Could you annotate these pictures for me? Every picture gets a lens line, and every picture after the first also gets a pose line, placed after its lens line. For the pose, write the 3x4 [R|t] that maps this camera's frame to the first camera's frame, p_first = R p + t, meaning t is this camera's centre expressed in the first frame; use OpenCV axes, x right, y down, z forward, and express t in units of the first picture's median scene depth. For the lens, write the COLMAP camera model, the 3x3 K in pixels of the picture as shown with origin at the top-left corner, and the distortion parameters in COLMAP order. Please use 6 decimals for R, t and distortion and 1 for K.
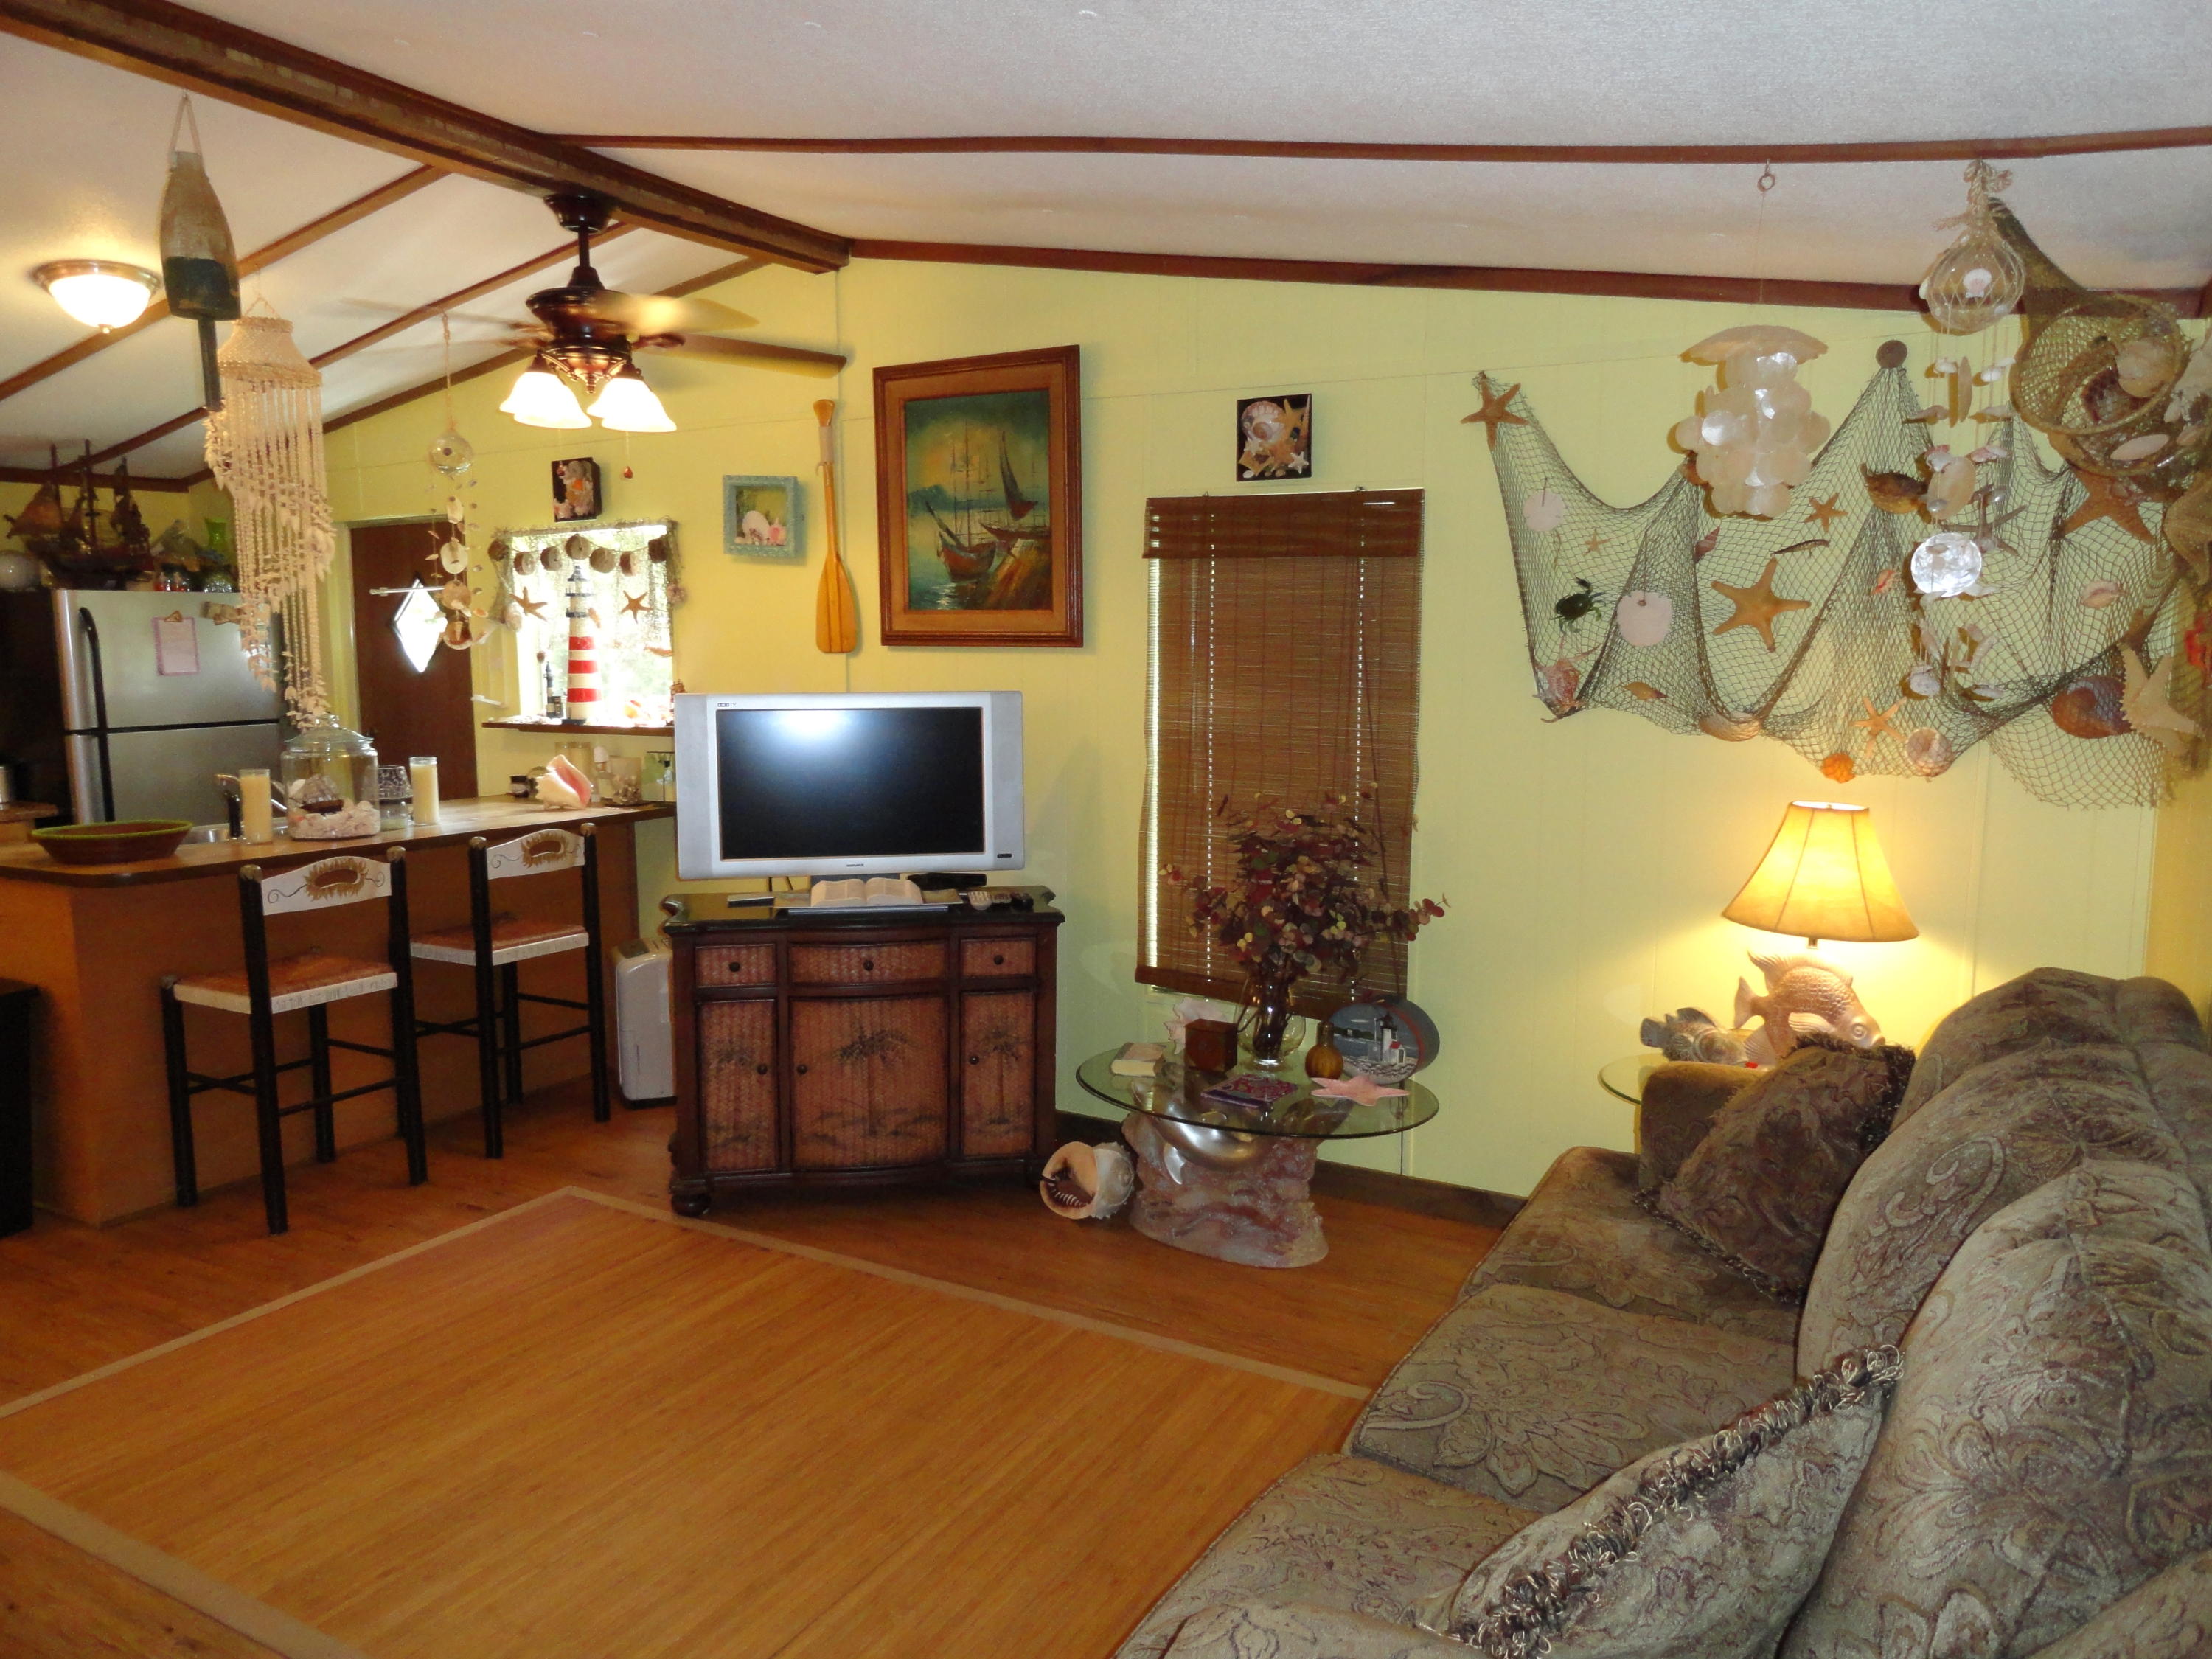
lens RADIAL K [[1495.2, 0, 1118.1], [0, 1495.2, 825.6], [0, 0, 1]] dist [-0.008975, 0.004558]
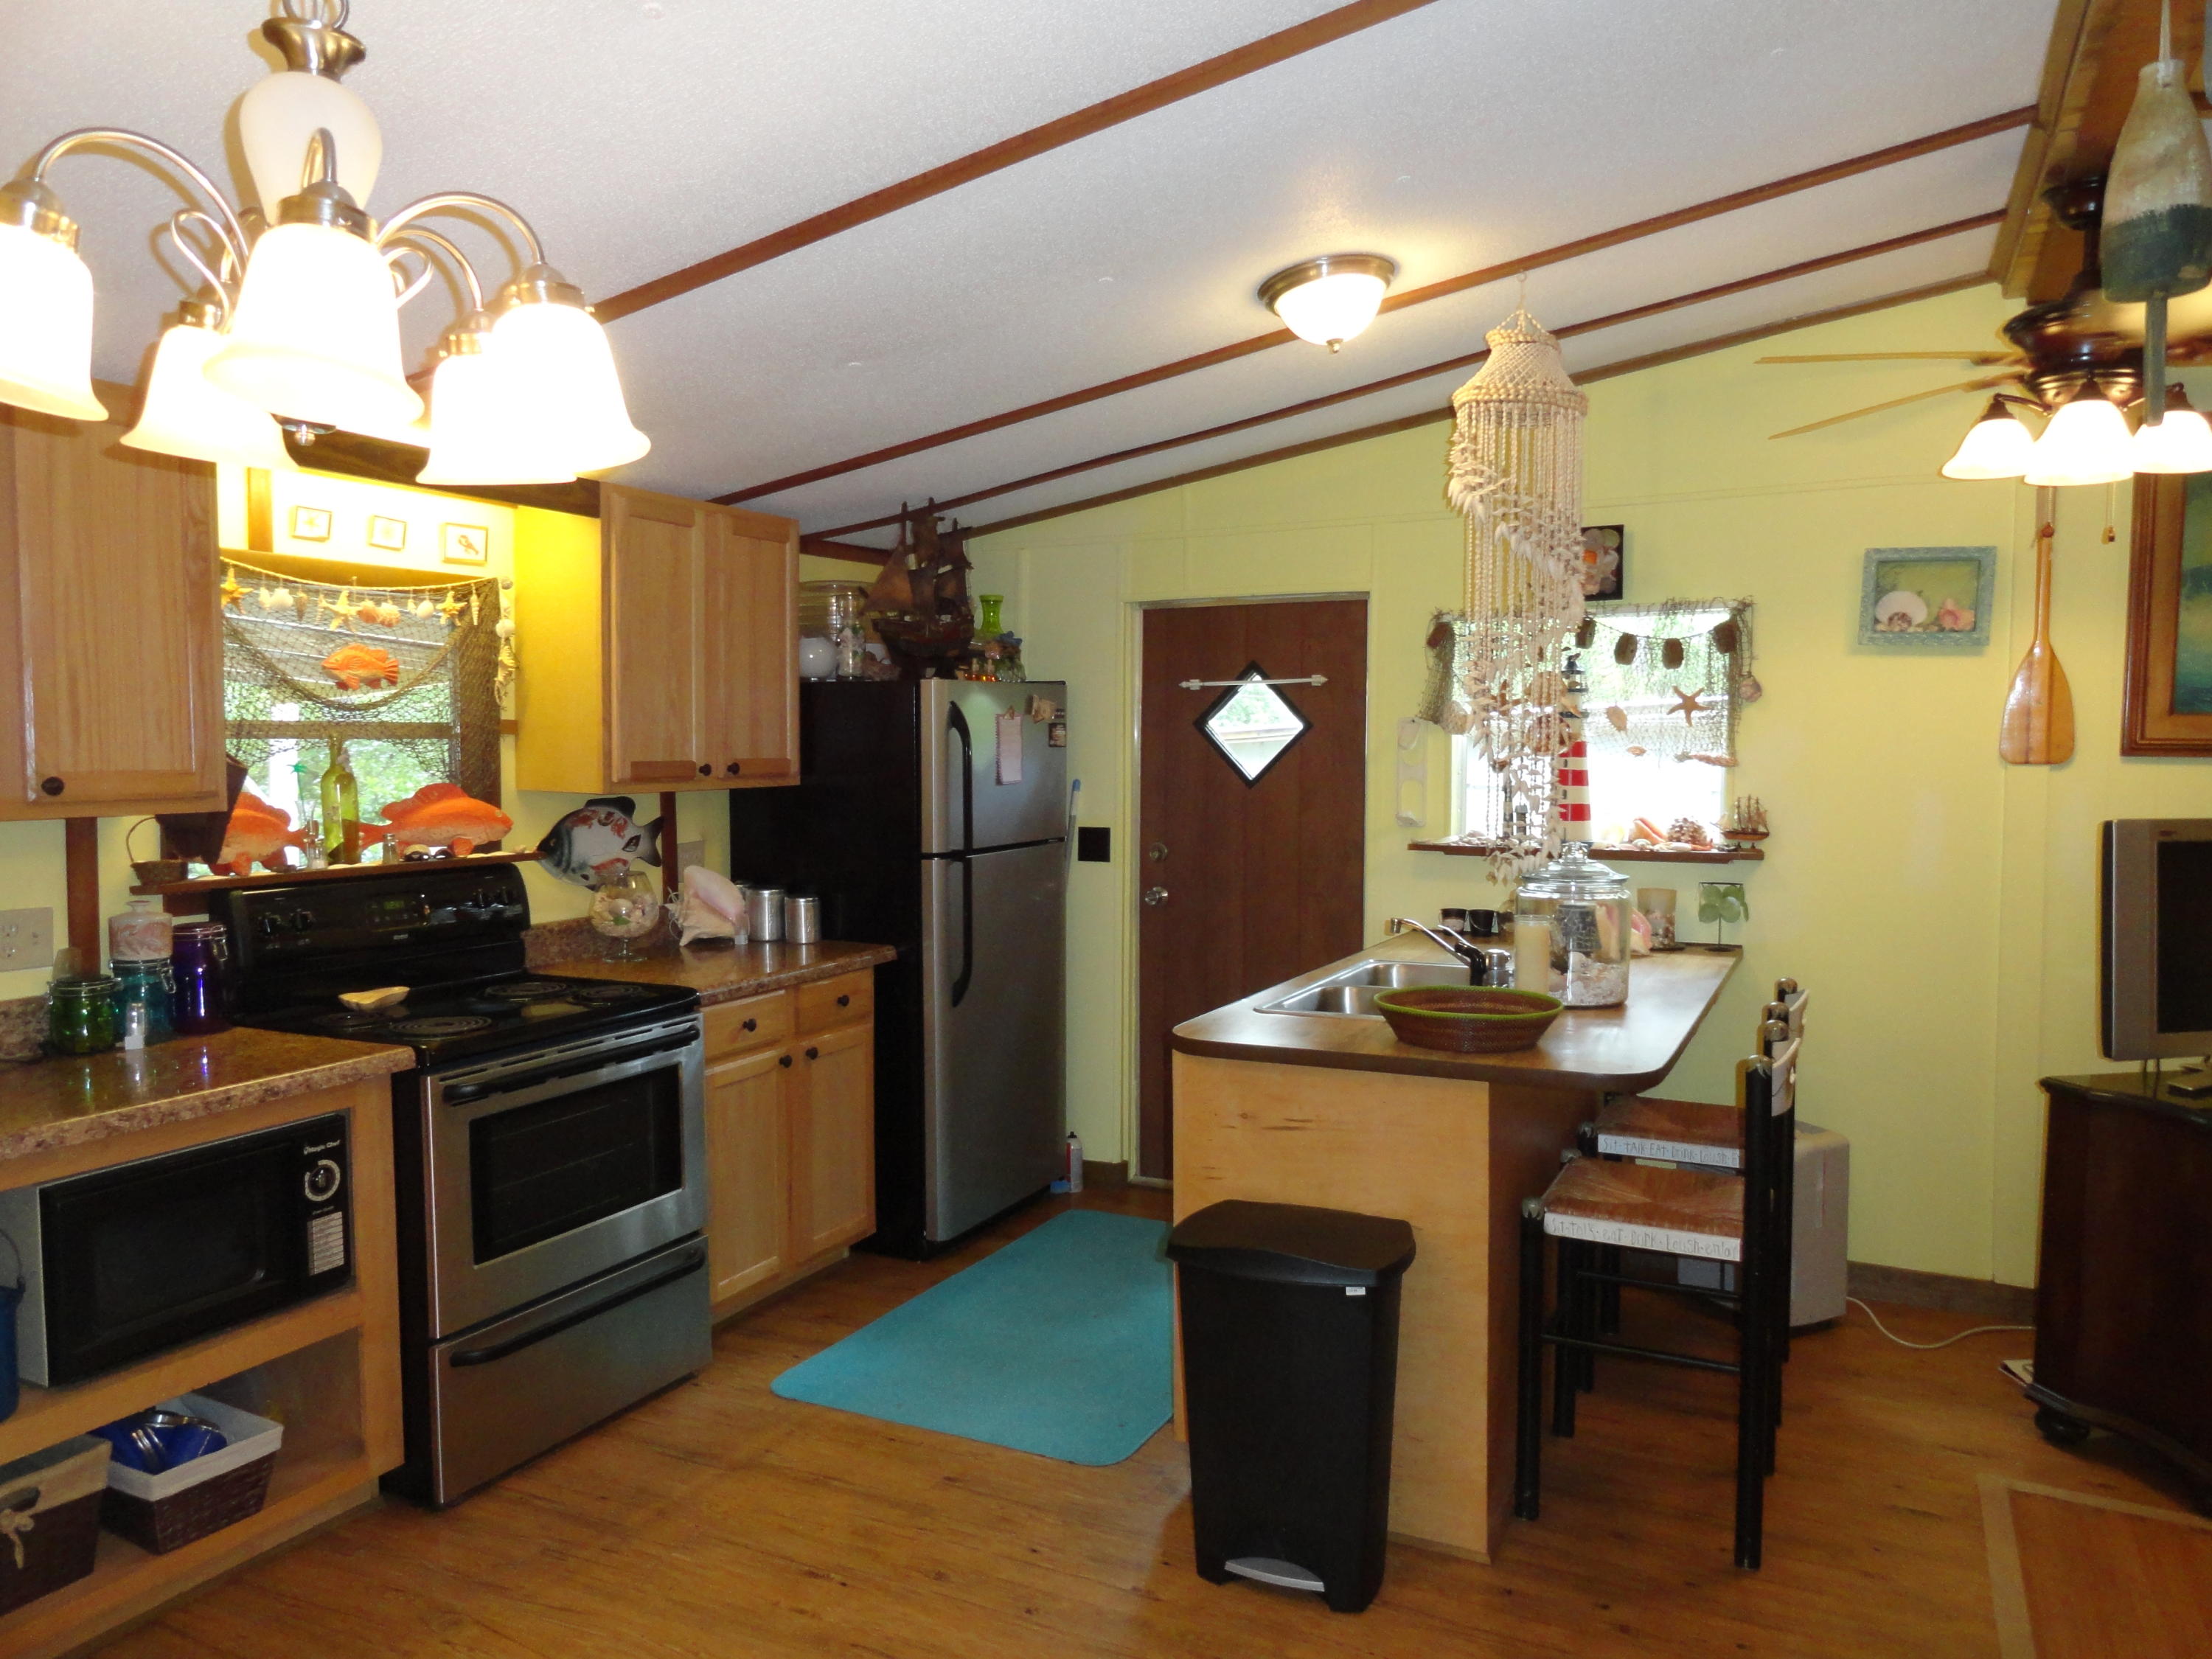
lens RADIAL K [[1549.8, 0, 1098.3], [0, 1549.8, 827.4], [0, 0, 1]] dist [-0.002085, 0.004591]
pose [[0.999560, 0.001158, 0.029651, -0.790392], [0.000602, 0.998243, -0.059257, -0.034357], [-0.029667, 0.059248, 0.997802, 0.189674]]
